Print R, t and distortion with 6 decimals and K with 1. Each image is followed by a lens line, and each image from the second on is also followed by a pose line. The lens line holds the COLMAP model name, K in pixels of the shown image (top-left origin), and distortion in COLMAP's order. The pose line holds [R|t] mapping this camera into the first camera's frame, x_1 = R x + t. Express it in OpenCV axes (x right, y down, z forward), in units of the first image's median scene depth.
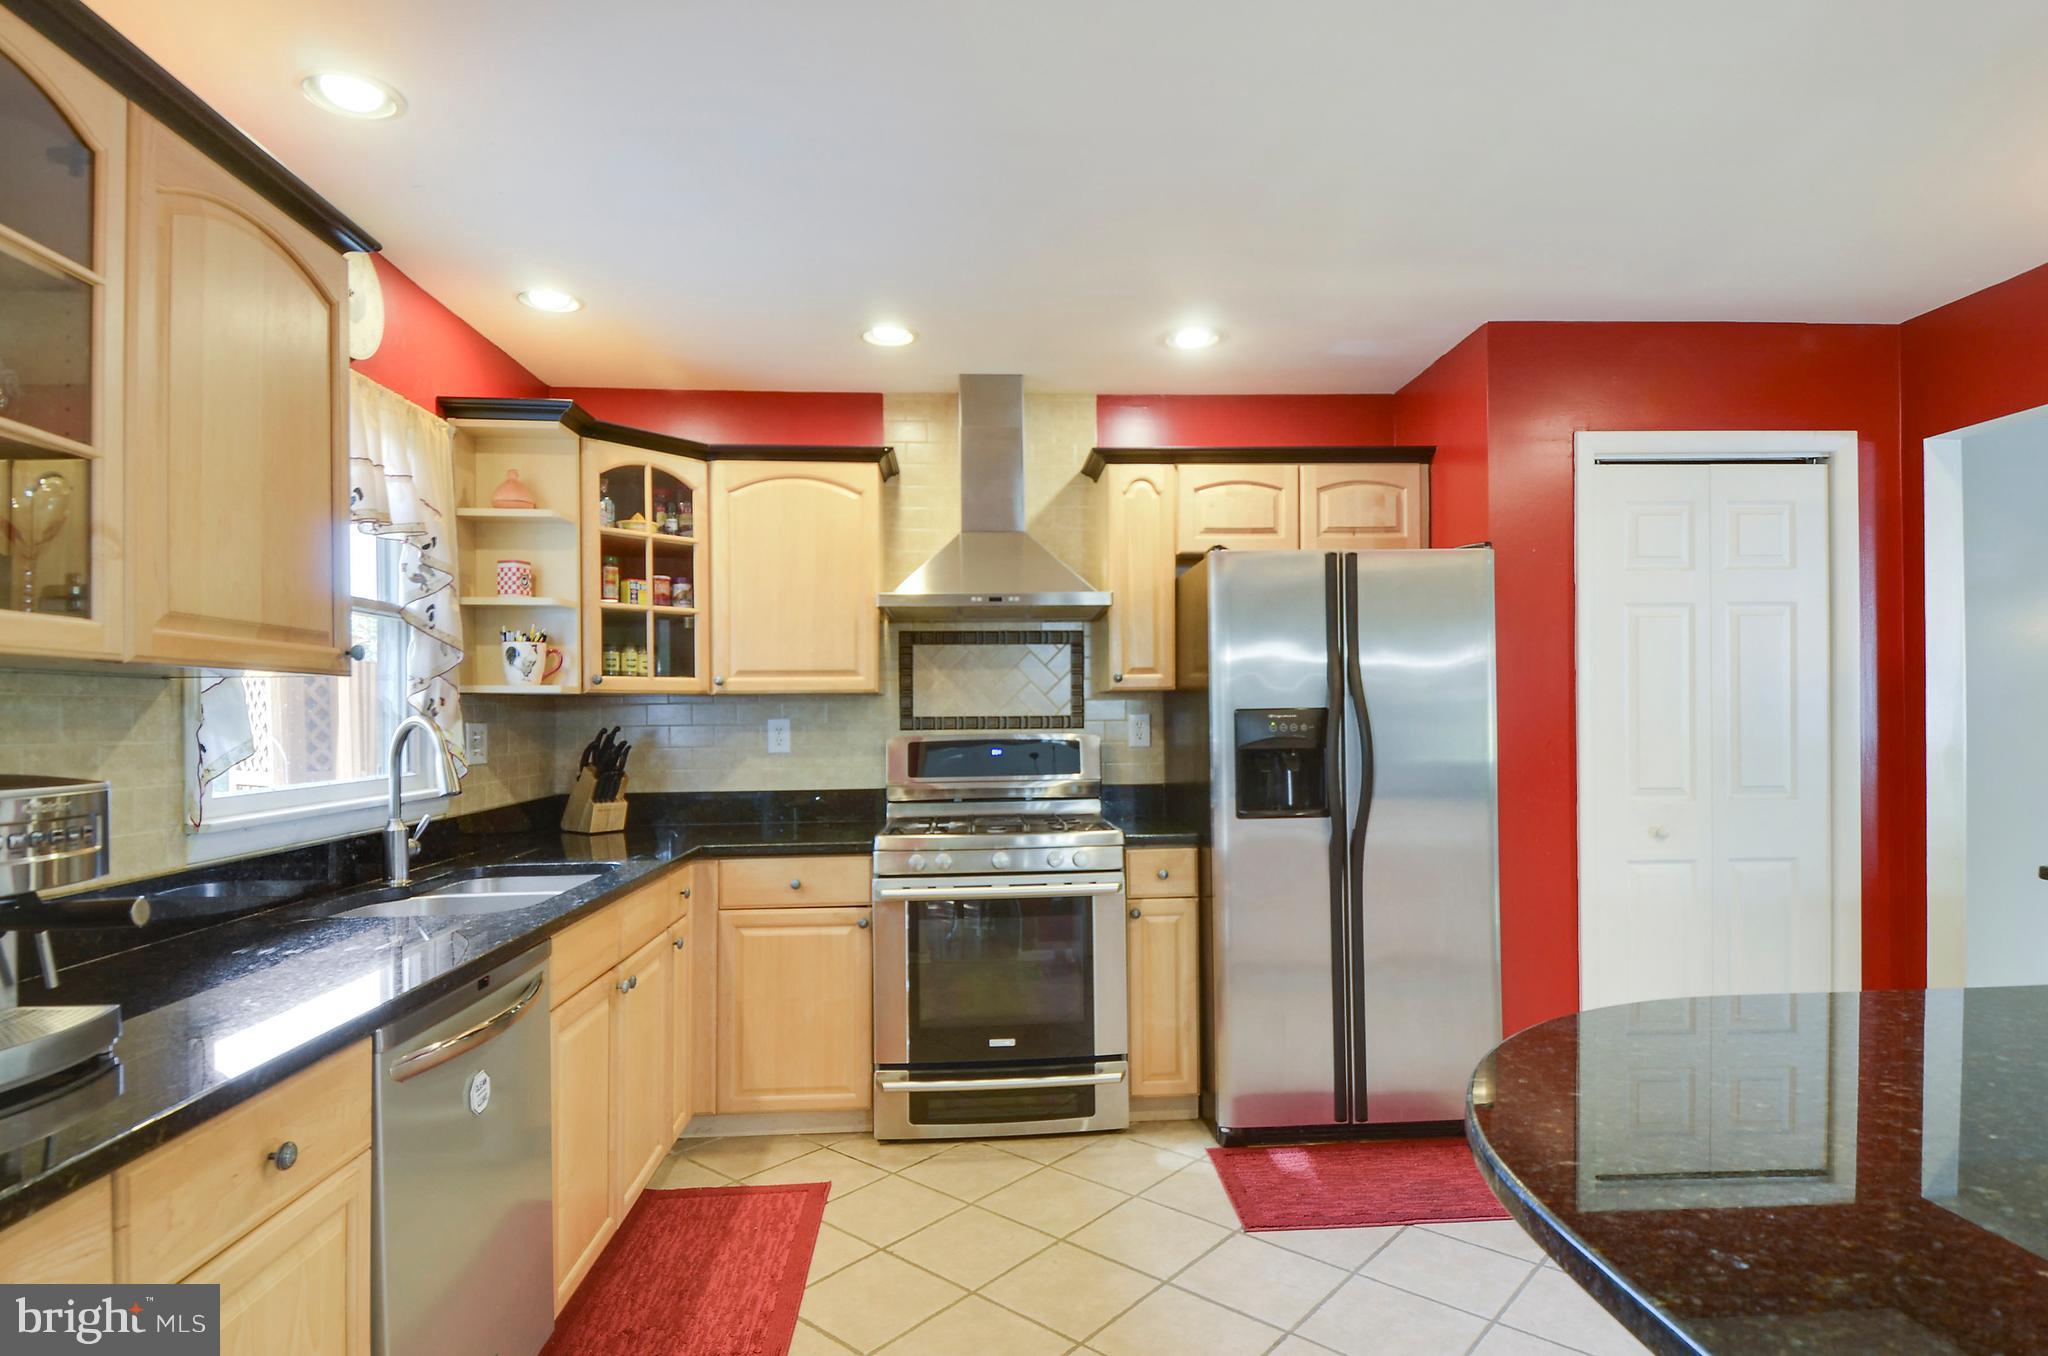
lens RADIAL K [[1089.6, 0, 1042.2], [0, 1089.6, 723.2], [0, 0, 1]] dist [0.051230, -0.050281]
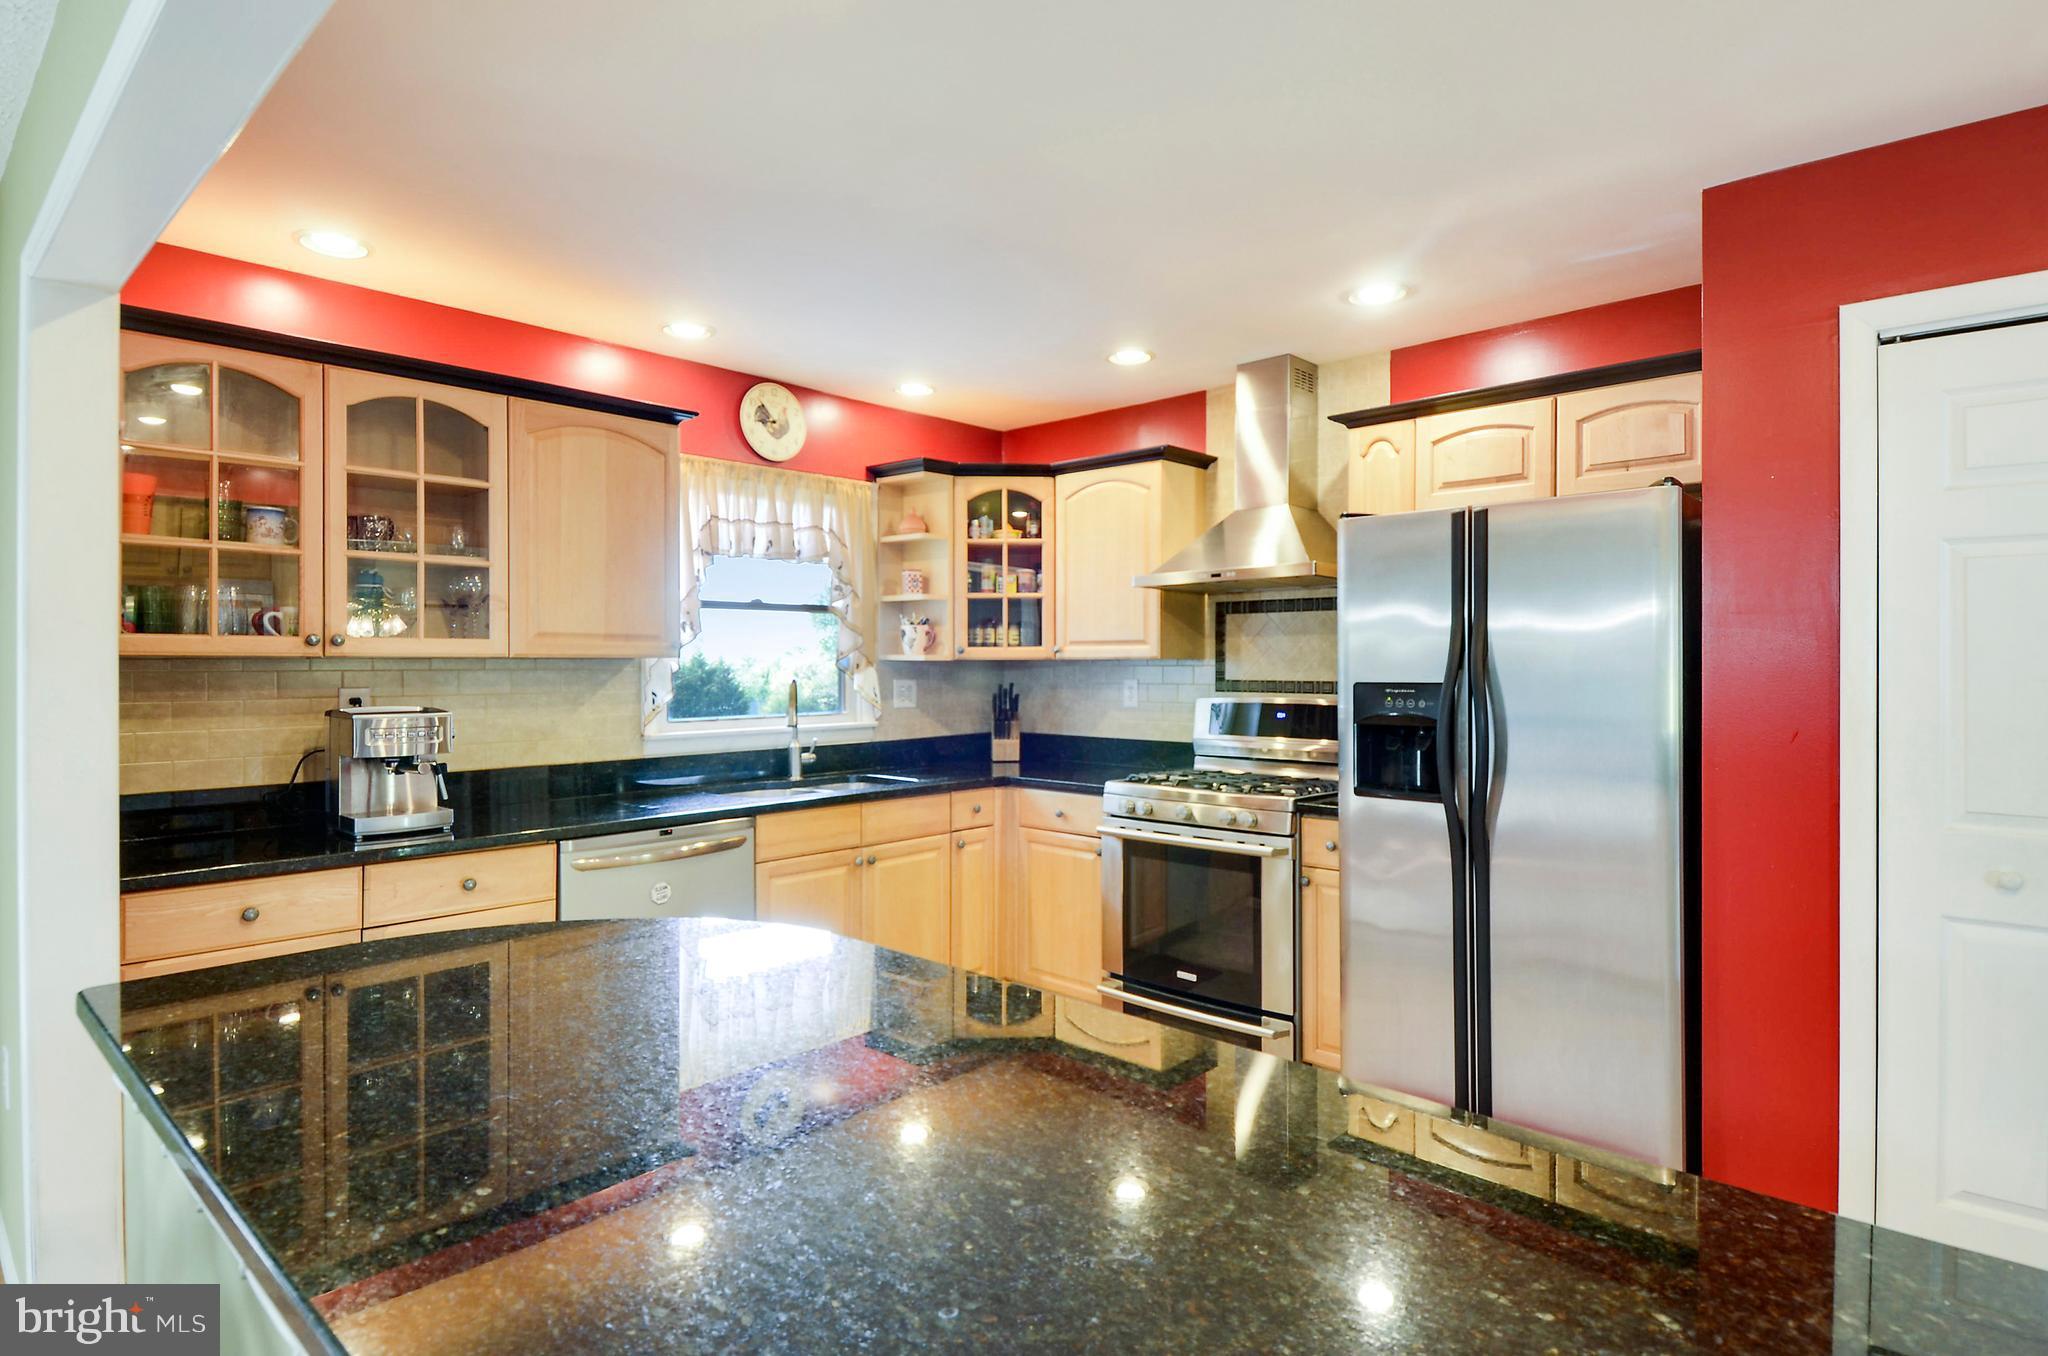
lens RADIAL K [[1100.1, 0, 1036.5], [0, 1100.1, 669.8], [0, 0, 1]] dist [0.047706, -0.017460]
pose [[0.680155, 0.013949, -0.732936, 0.665476], [-0.011249, 0.999900, 0.008590, -0.027060], [0.732982, 0.002403, 0.680244, 0.119666]]
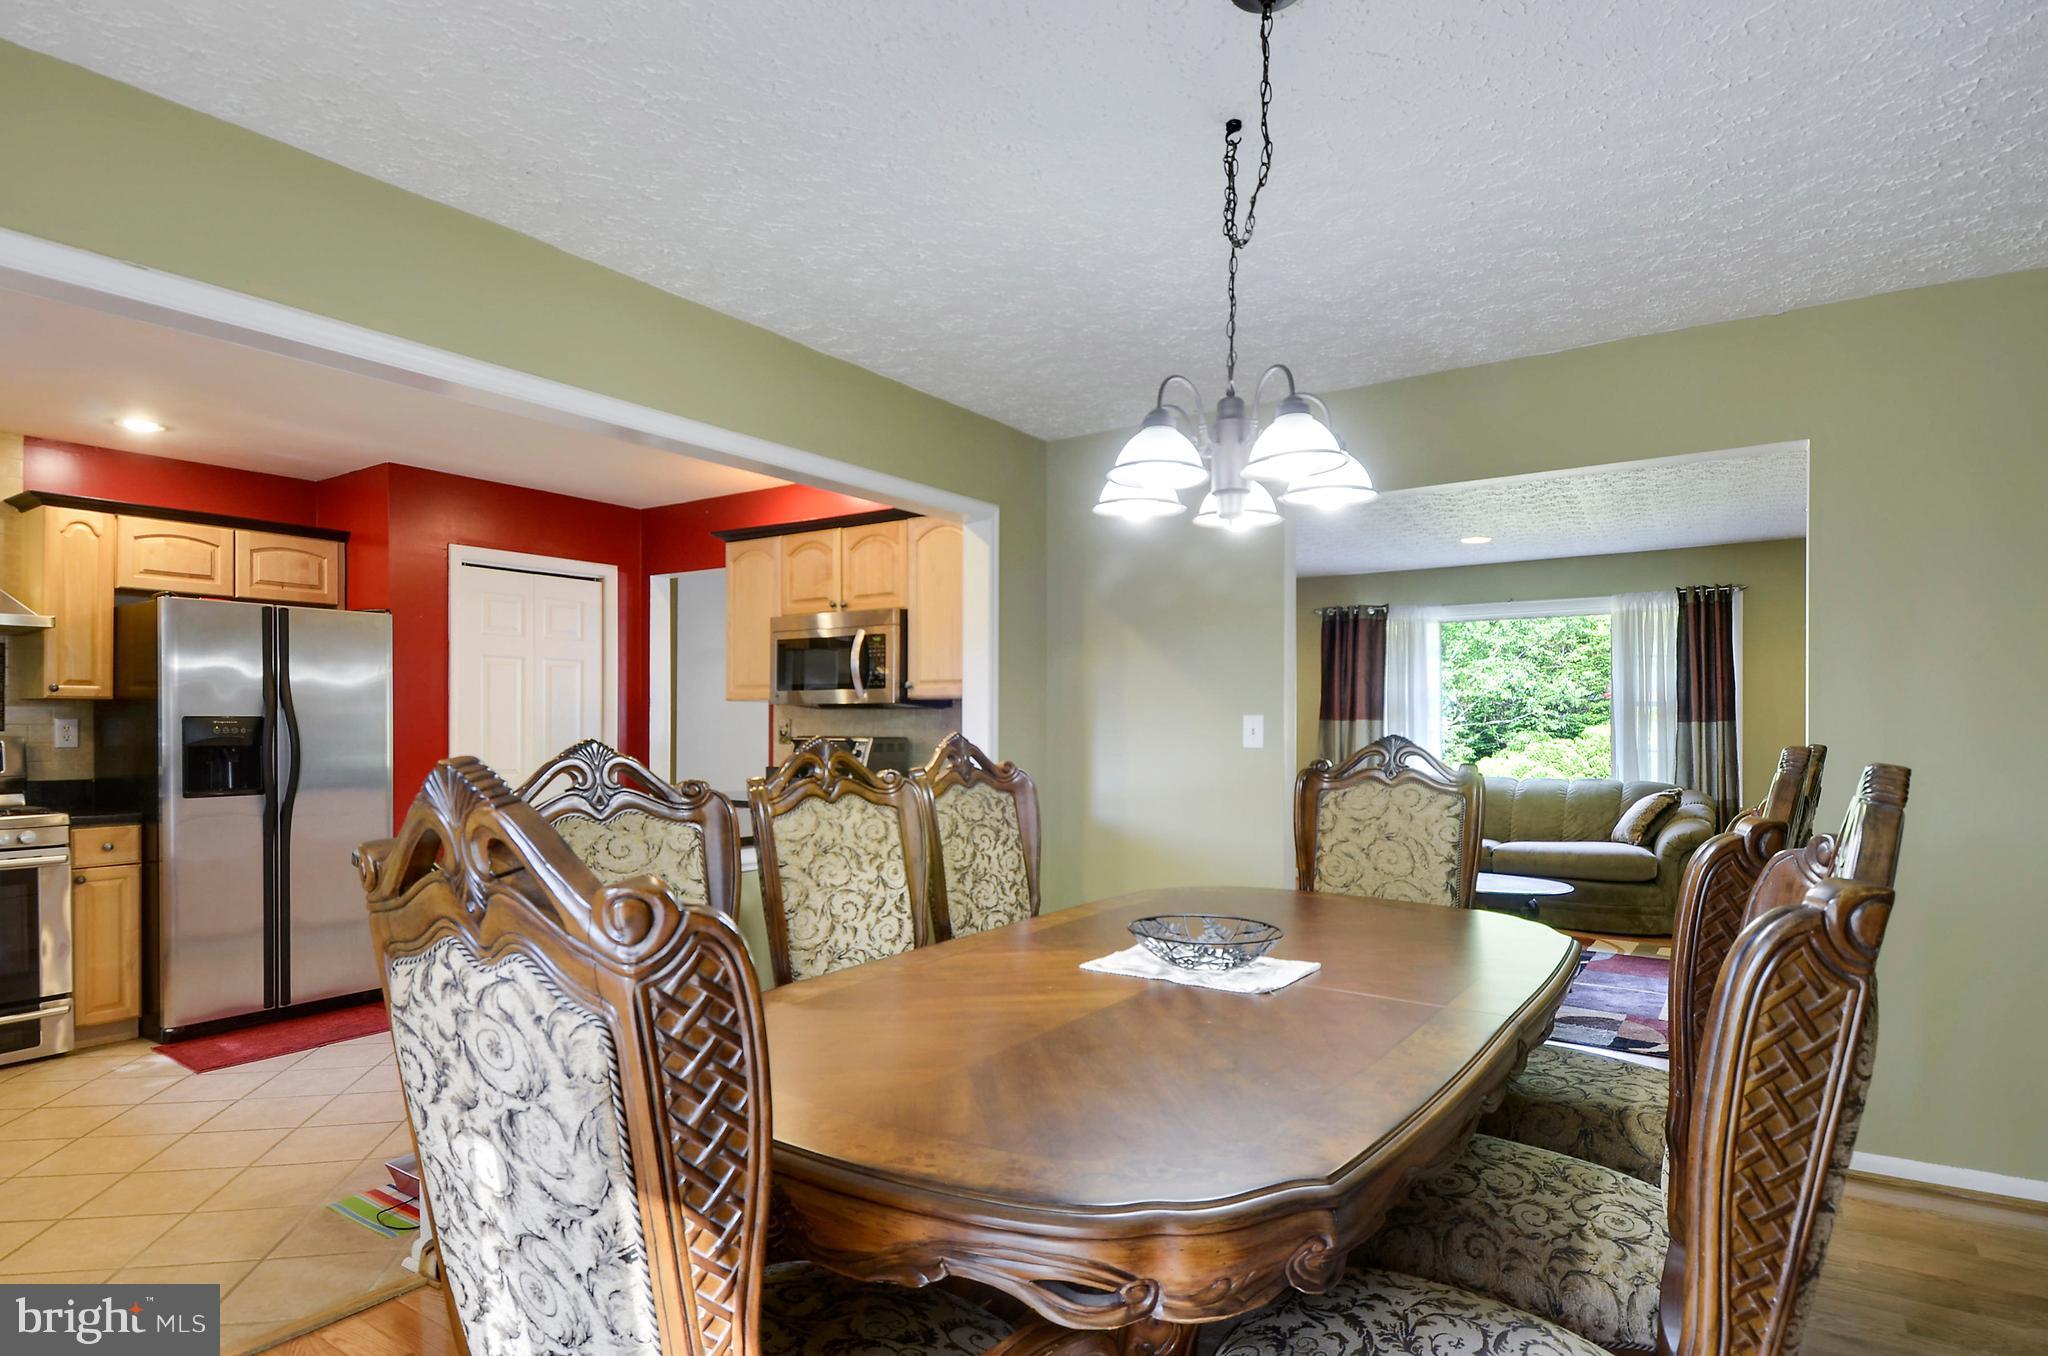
lens RADIAL K [[1089.6, 0, 1042.2], [0, 1089.6, 723.2], [0, 0, 1]] dist [0.051230, -0.050281]
pose [[0.620112, 0.012836, 0.784409, -0.218658], [-0.005201, 0.999911, -0.012251, 0.006042], [-0.784496, 0.003517, 0.620123, -0.630925]]
